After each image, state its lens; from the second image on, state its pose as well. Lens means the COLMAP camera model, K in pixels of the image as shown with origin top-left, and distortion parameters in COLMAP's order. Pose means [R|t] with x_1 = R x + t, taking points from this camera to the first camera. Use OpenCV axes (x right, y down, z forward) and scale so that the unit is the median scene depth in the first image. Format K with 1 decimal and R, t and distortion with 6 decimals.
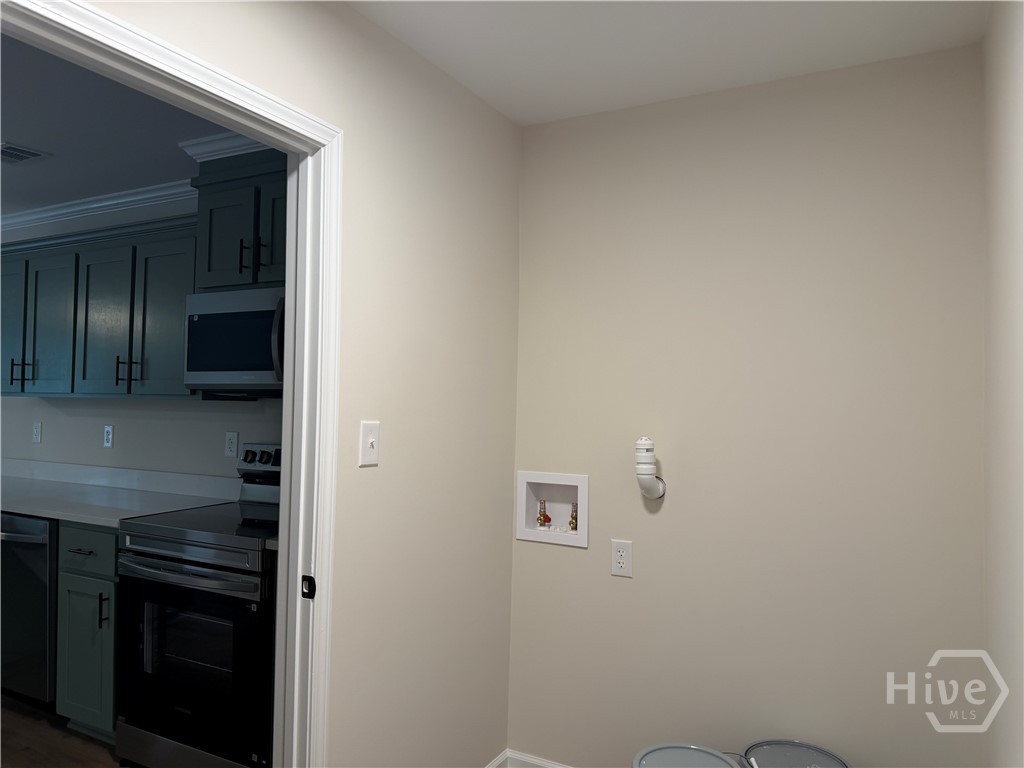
lens RADIAL K [[719.4, 0, 513.3], [0, 719.4, 379.8], [0, 0, 1]] dist [0.054369, -0.052117]
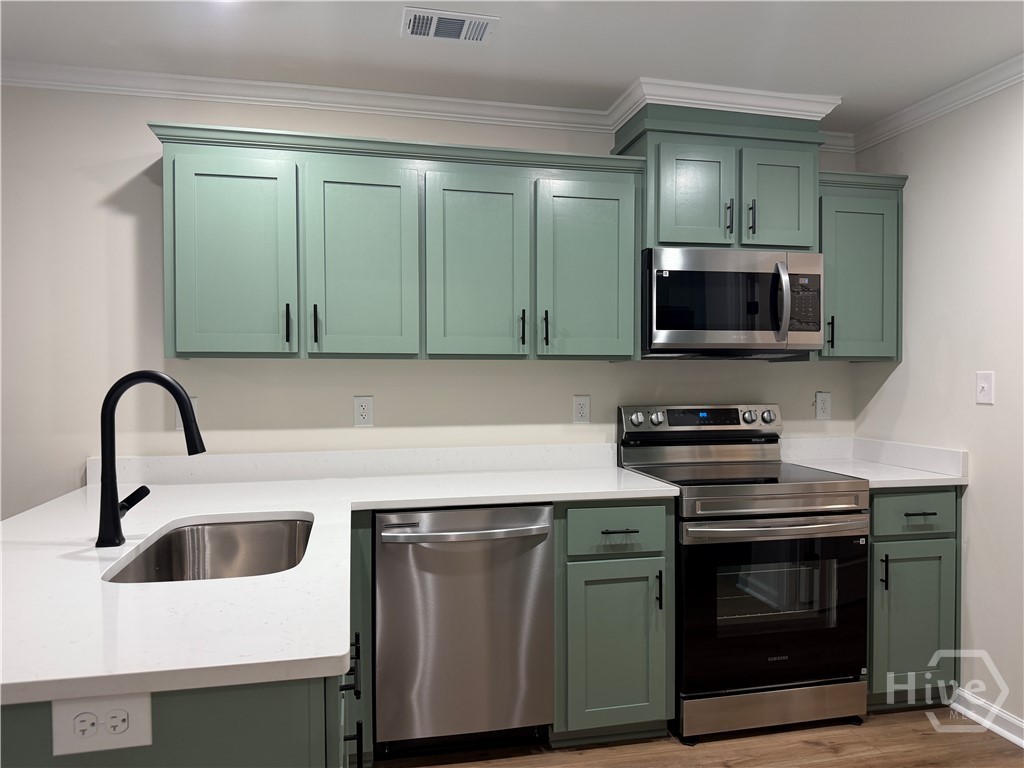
lens RADIAL K [[719.4, 0, 514.7], [0, 719.4, 378.1], [0, 0, 1]] dist [0.054369, -0.052117]
pose [[0.743653, -0.015245, 0.668392, -1.214721], [-0.006402, 0.999532, 0.029920, 0.024771], [-0.668535, -0.026529, 0.743207, 0.426628]]
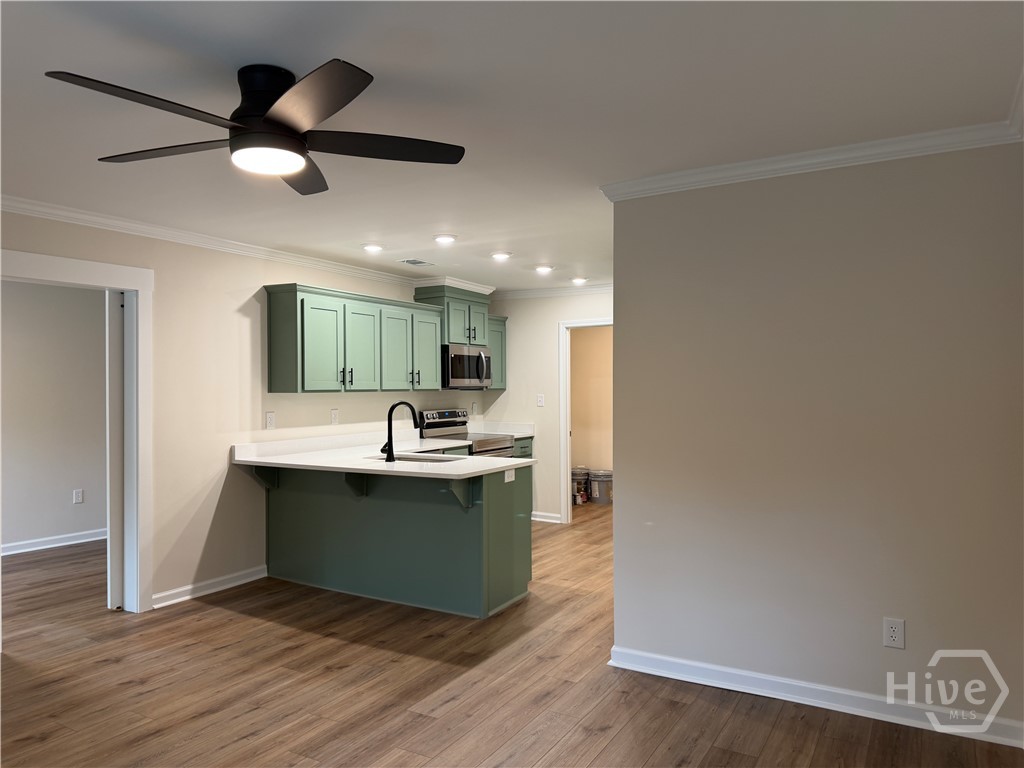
lens RADIAL K [[719.4, 0, 514.3], [0, 719.4, 379.9], [0, 0, 1]] dist [0.054369, -0.052117]
pose [[0.017548, -0.005382, 0.999832, -2.745012], [-0.025504, 0.999658, 0.005829, -0.027263], [-0.999521, -0.025602, 0.017405, 0.766951]]
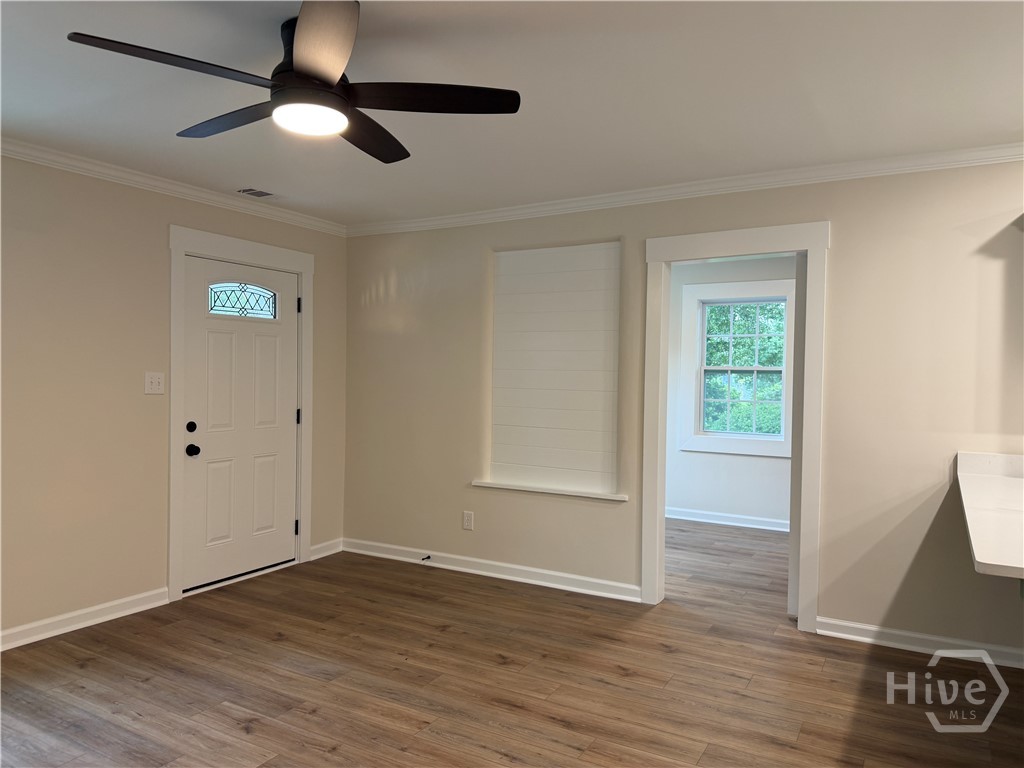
lens RADIAL K [[719.4, 0, 509.2], [0, 719.4, 382.9], [0, 0, 1]] dist [0.054369, -0.052117]
pose [[0.999984, -0.005403, -0.001881, -1.742644], [0.005476, 0.999134, 0.041235, -0.008177], [0.001657, -0.041245, 0.999148, 0.280209]]
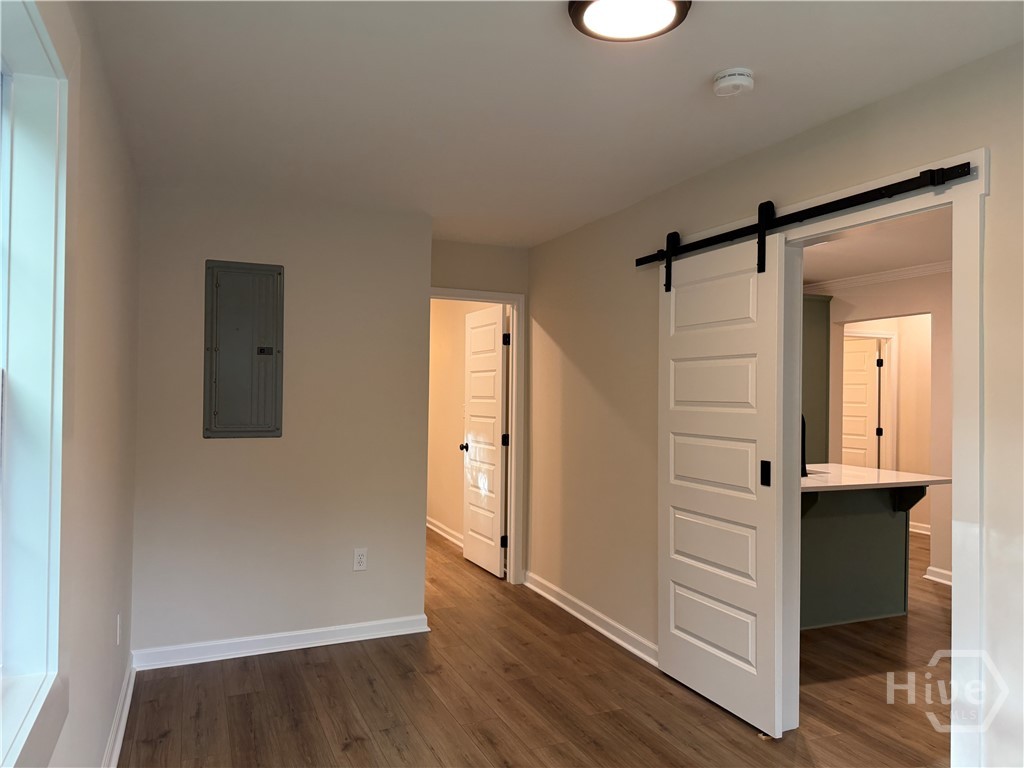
lens RADIAL K [[719.4, 0, 512.7], [0, 719.4, 391.5], [0, 0, 1]] dist [0.054369, -0.052117]
pose [[-0.791784, -0.023304, 0.610356, -1.532659], [-0.039671, 0.999124, -0.013316, 0.046016], [-0.609511, -0.034757, -0.792015, 2.654378]]
